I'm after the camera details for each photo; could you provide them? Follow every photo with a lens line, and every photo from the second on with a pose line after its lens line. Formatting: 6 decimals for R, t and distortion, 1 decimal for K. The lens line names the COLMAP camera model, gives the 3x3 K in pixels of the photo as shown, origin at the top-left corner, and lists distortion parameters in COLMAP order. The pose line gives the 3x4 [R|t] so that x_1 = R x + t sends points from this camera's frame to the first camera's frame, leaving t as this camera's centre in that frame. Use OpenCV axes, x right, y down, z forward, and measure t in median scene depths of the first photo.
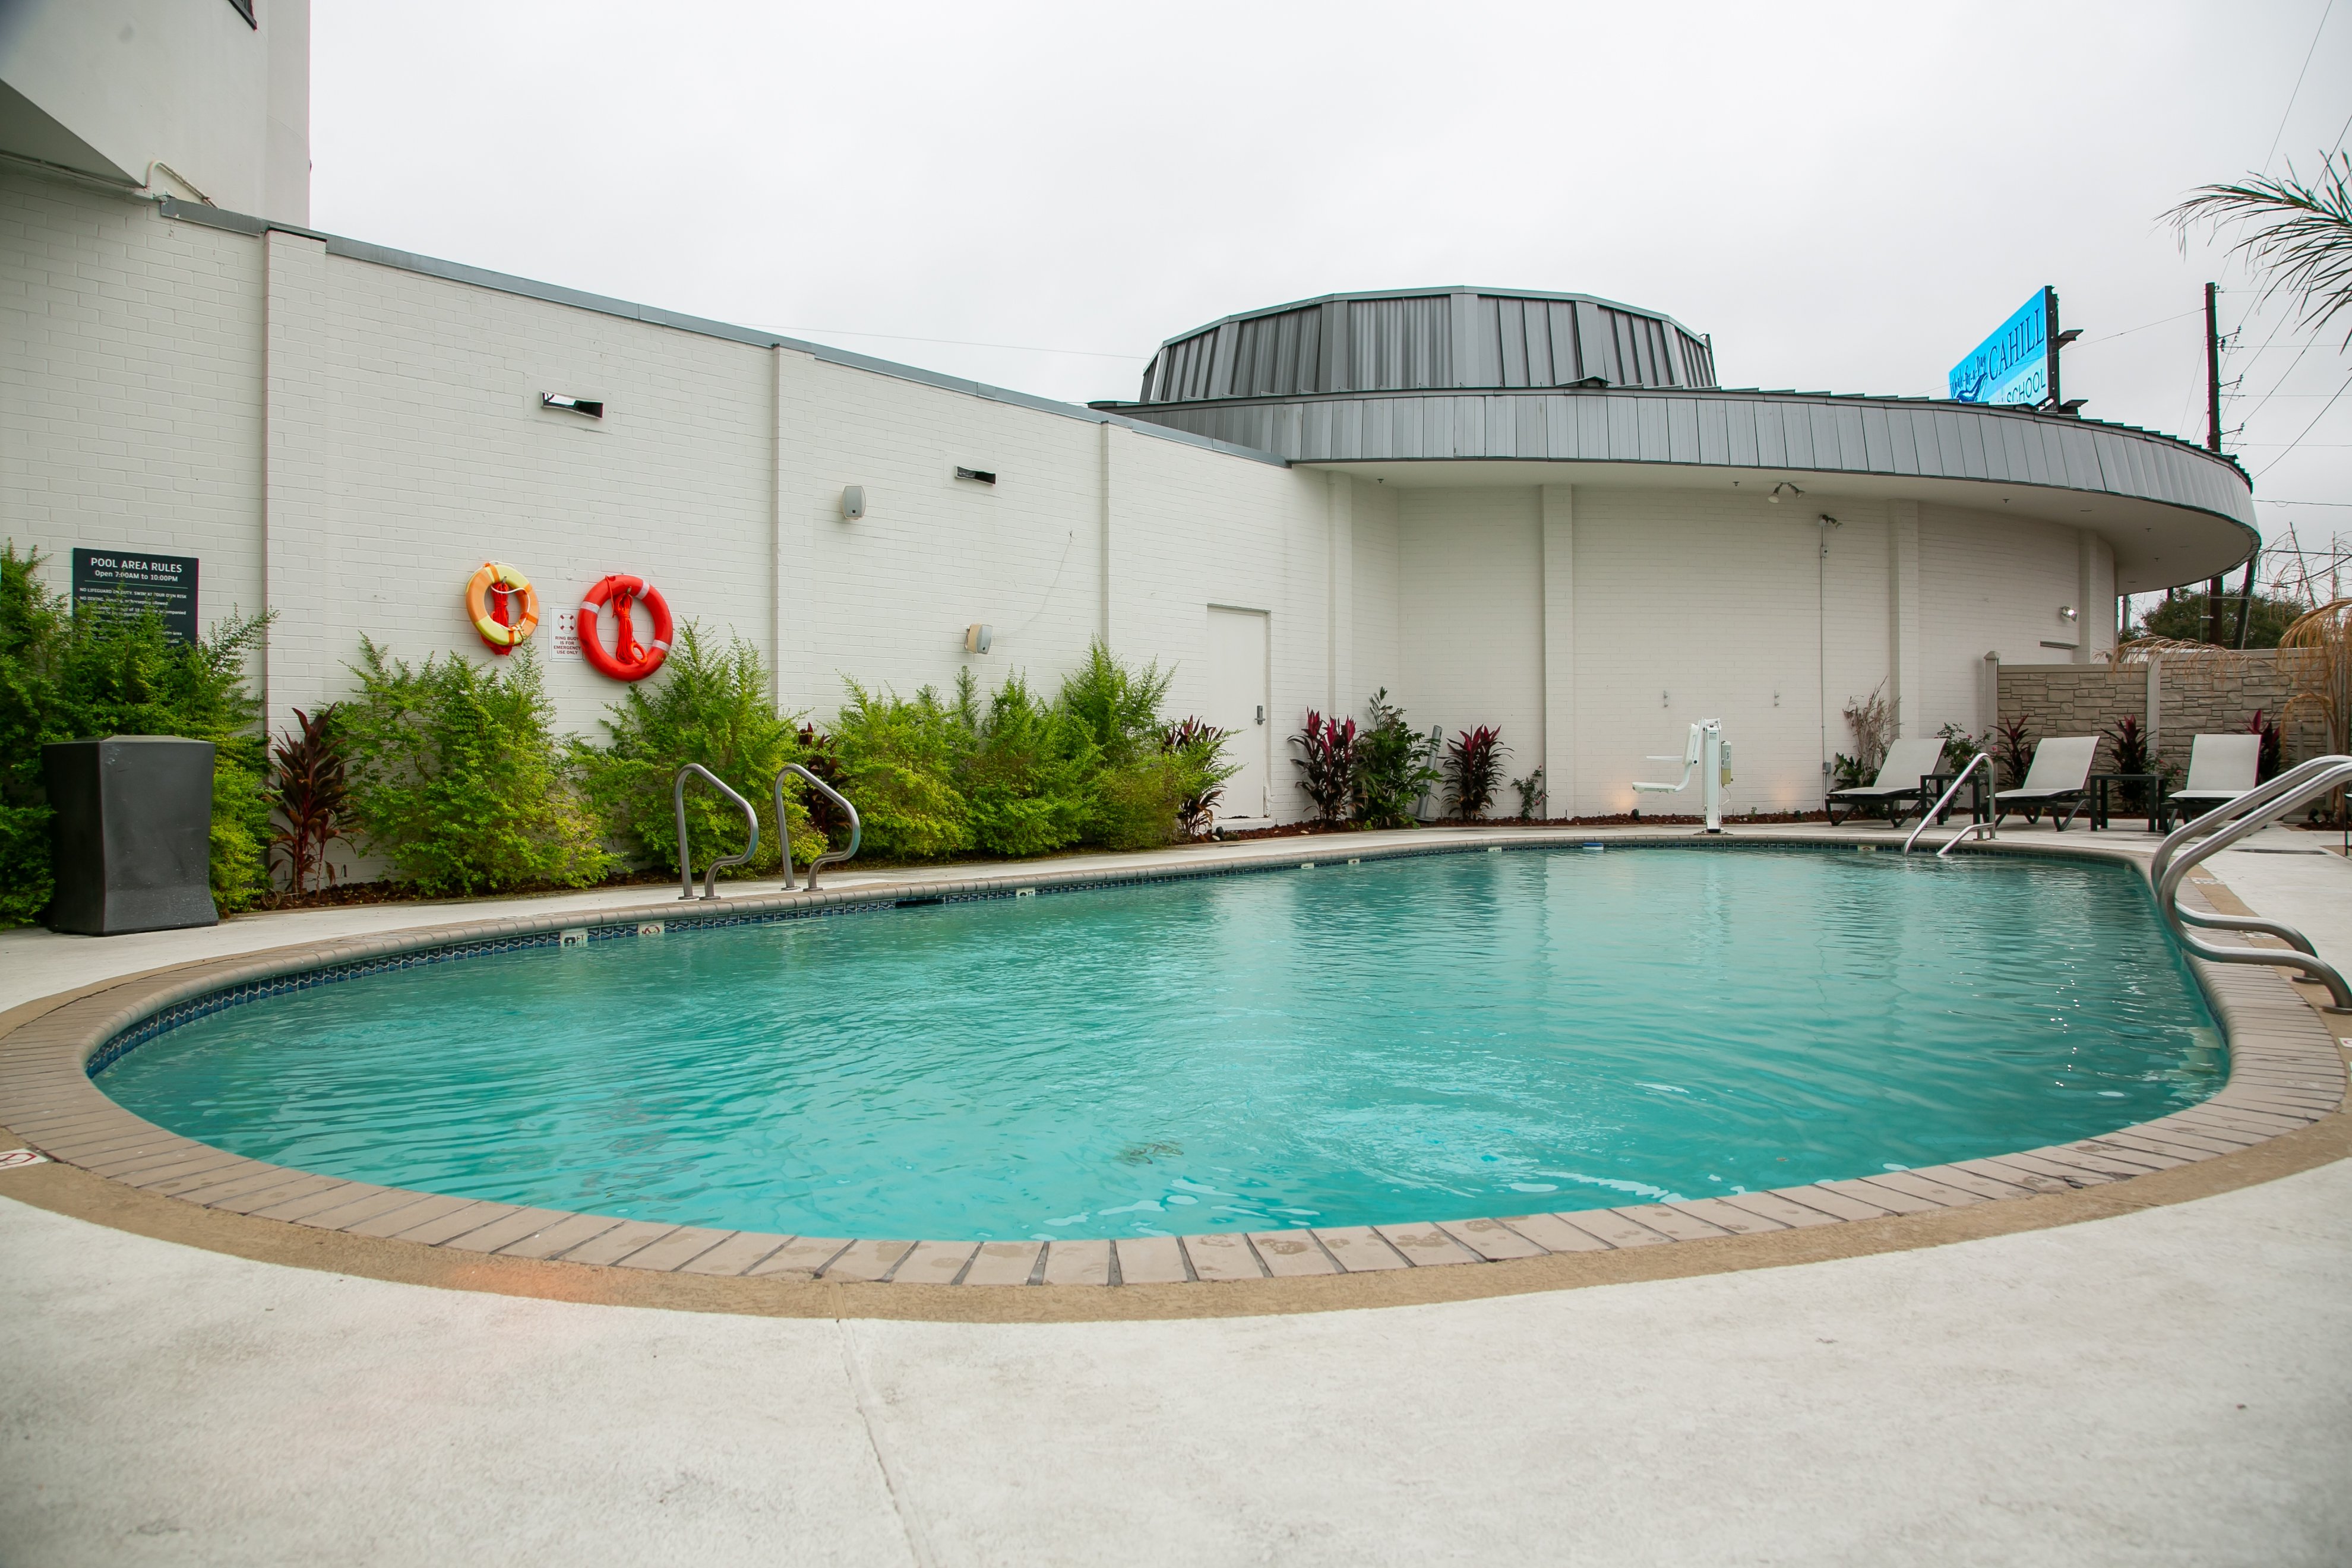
lens RADIAL K [[1596.3, 0, 1184.6], [0, 1596.3, 787.2], [0, 0, 1]] dist [-0.132417, 0.073789]
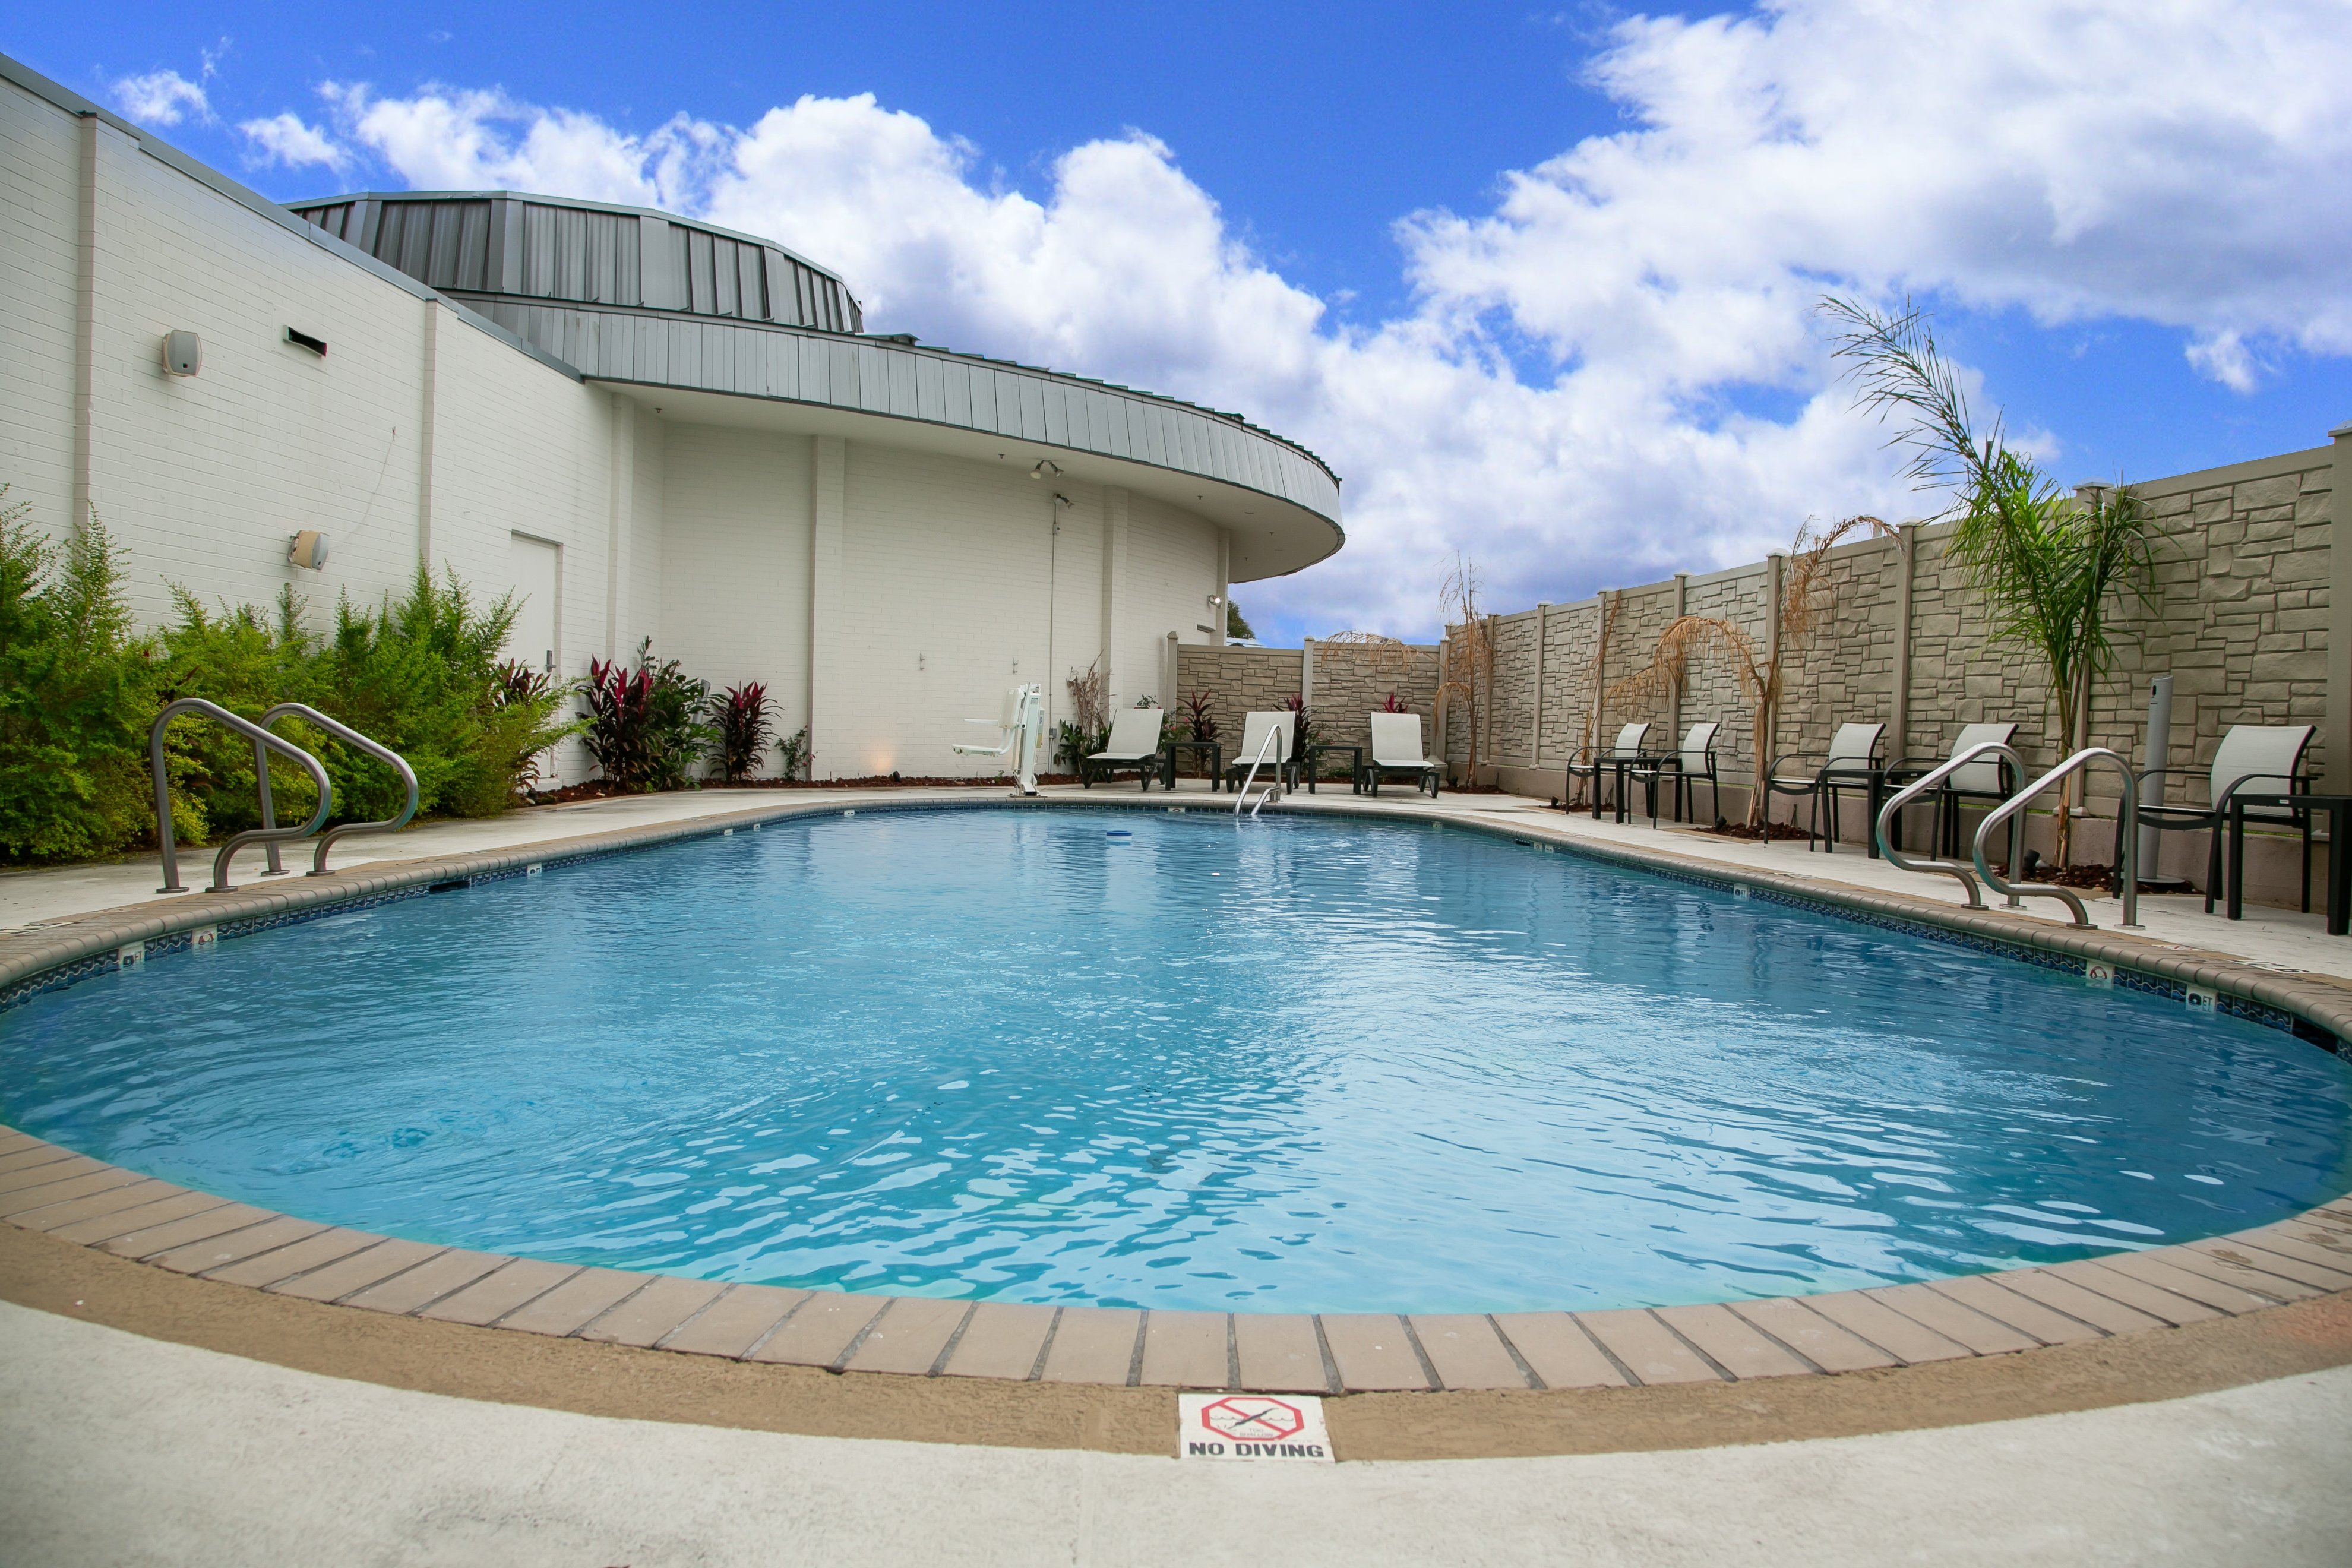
lens RADIAL K [[1596.3, 0, 1184.6], [0, 1596.3, 787.2], [0, 0, 1]] dist [-0.132417, 0.073789]
pose [[0.790463, 0.000956, 0.612509, -0.186125], [-0.015815, 0.999697, 0.018849, 0.002248], [-0.612305, -0.024586, 0.790239, 0.095057]]
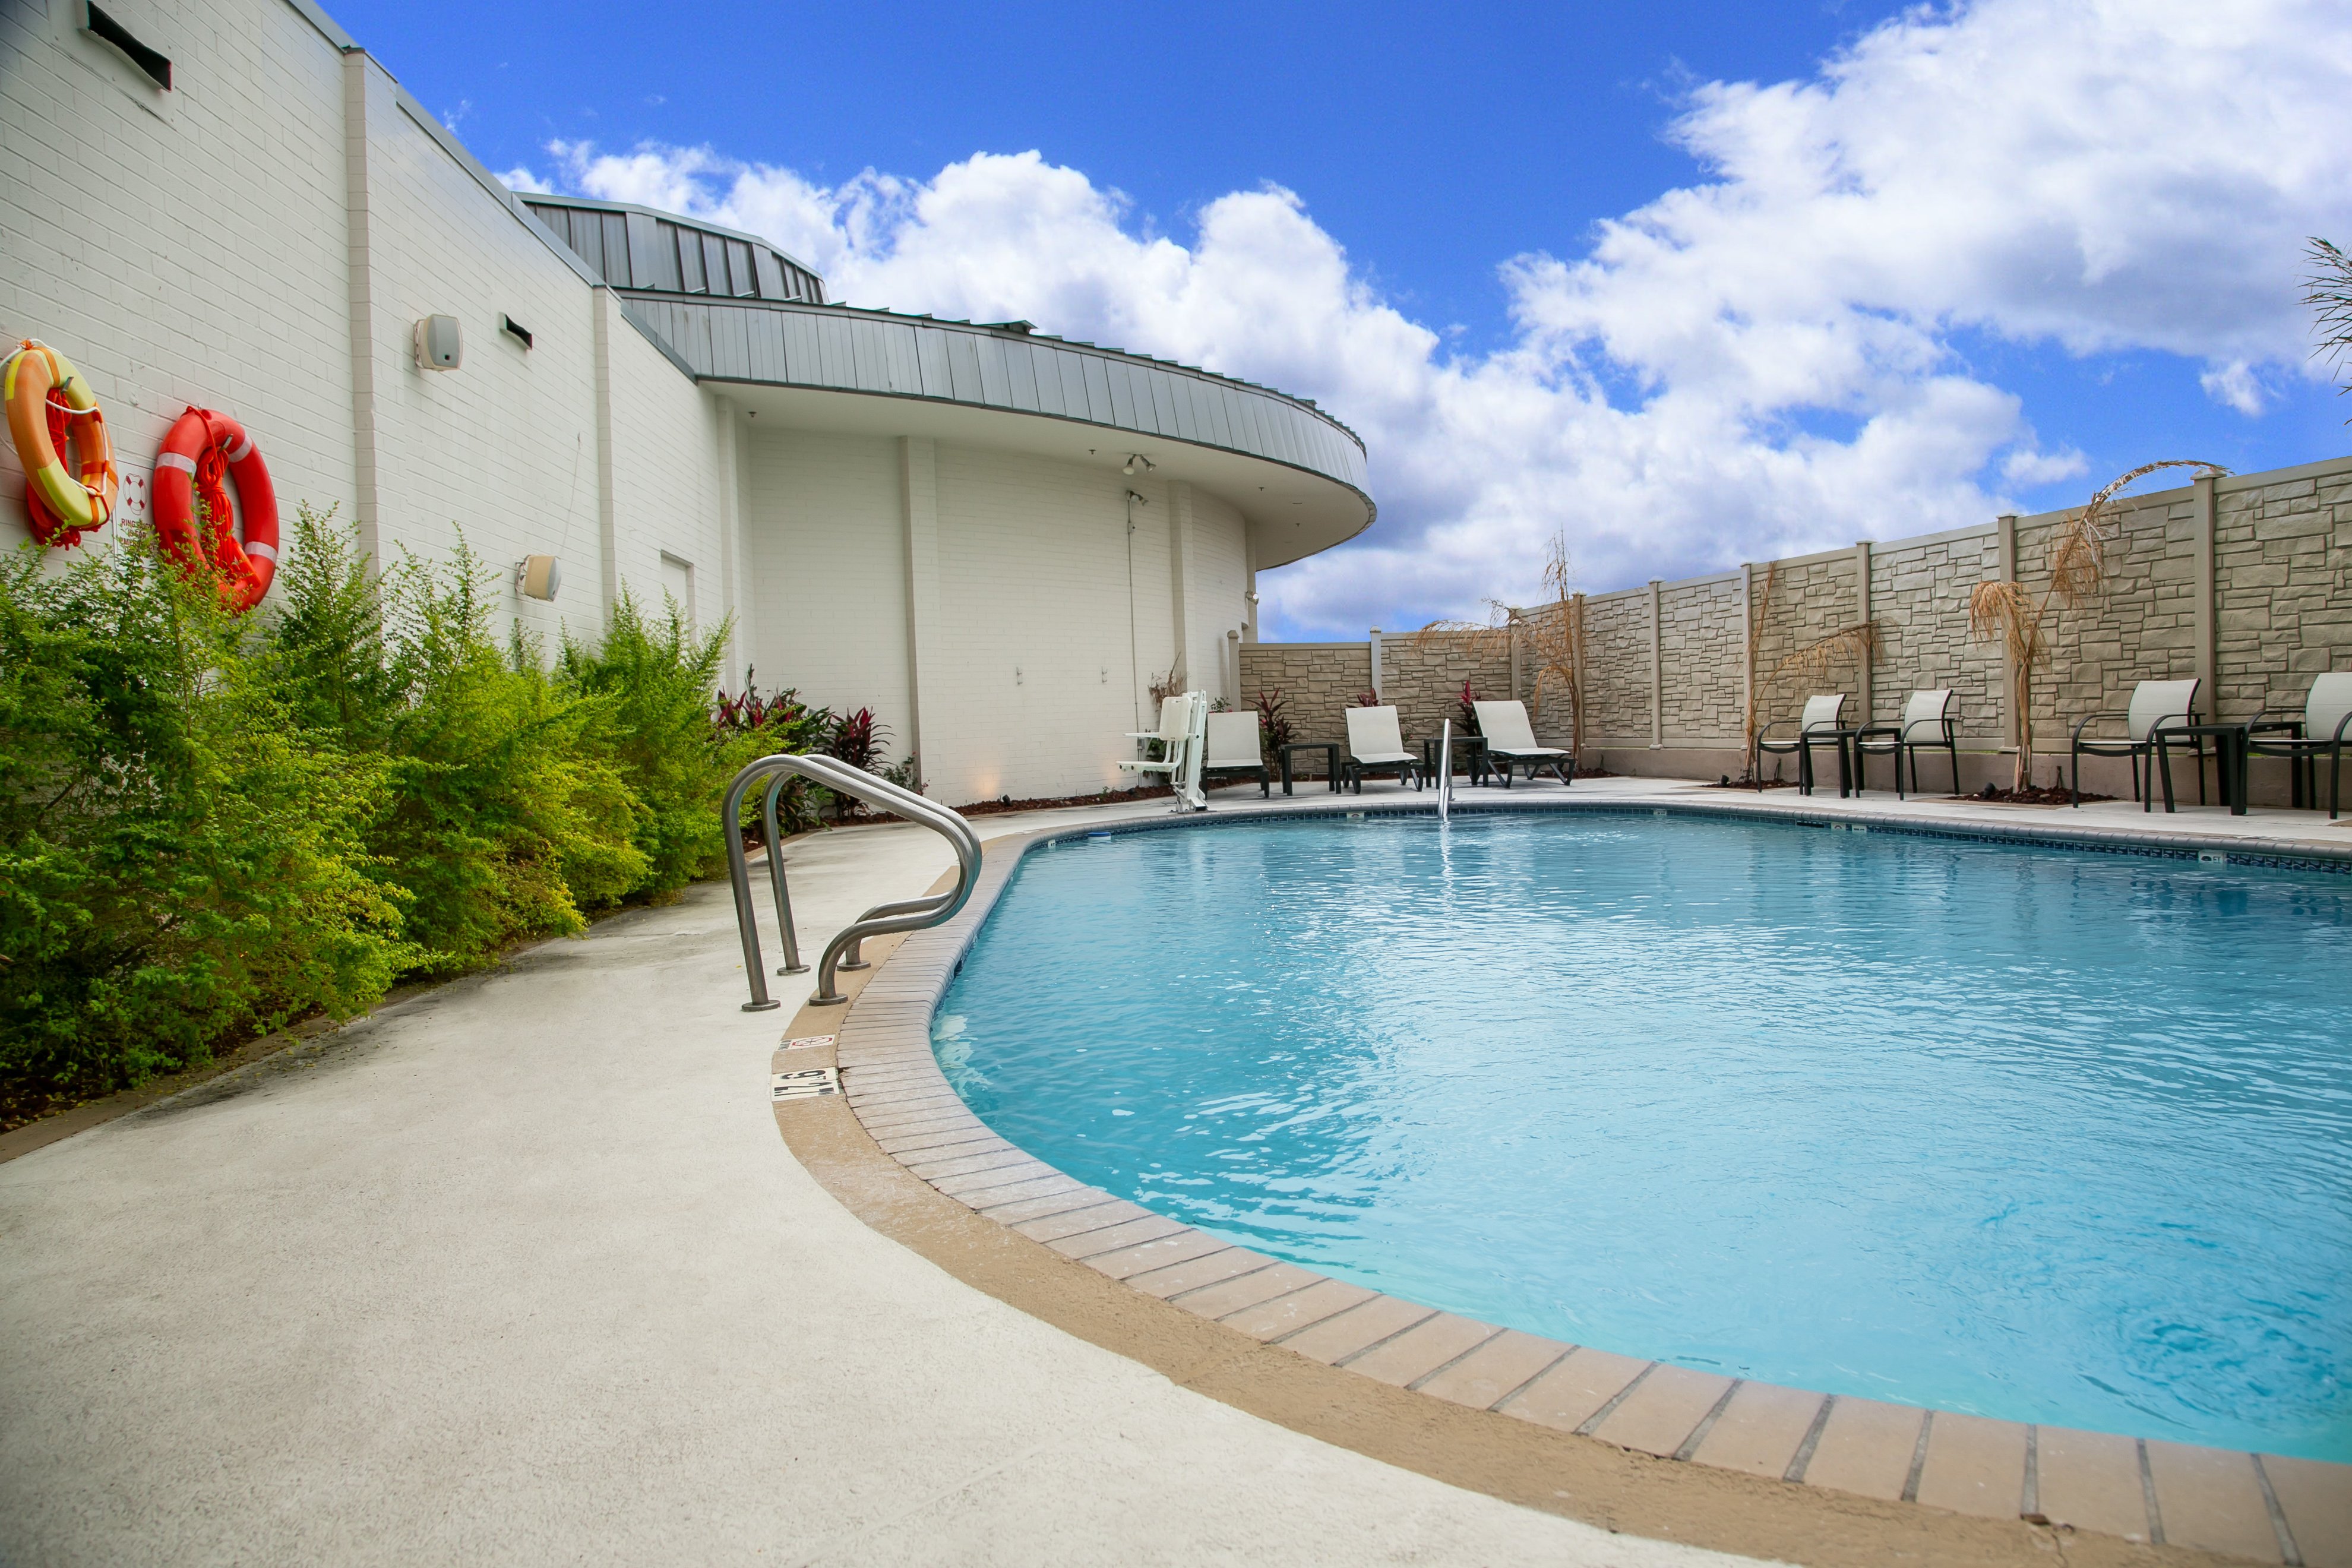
lens RADIAL K [[1596.3, 0, 1184.6], [0, 1596.3, 787.2], [0, 0, 1]] dist [-0.132417, 0.073789]
pose [[0.719165, -0.049246, 0.693092, -0.287855], [0.048705, 0.998605, 0.020415, -0.004567], [-0.693130, 0.019075, 0.720560, 0.254335]]
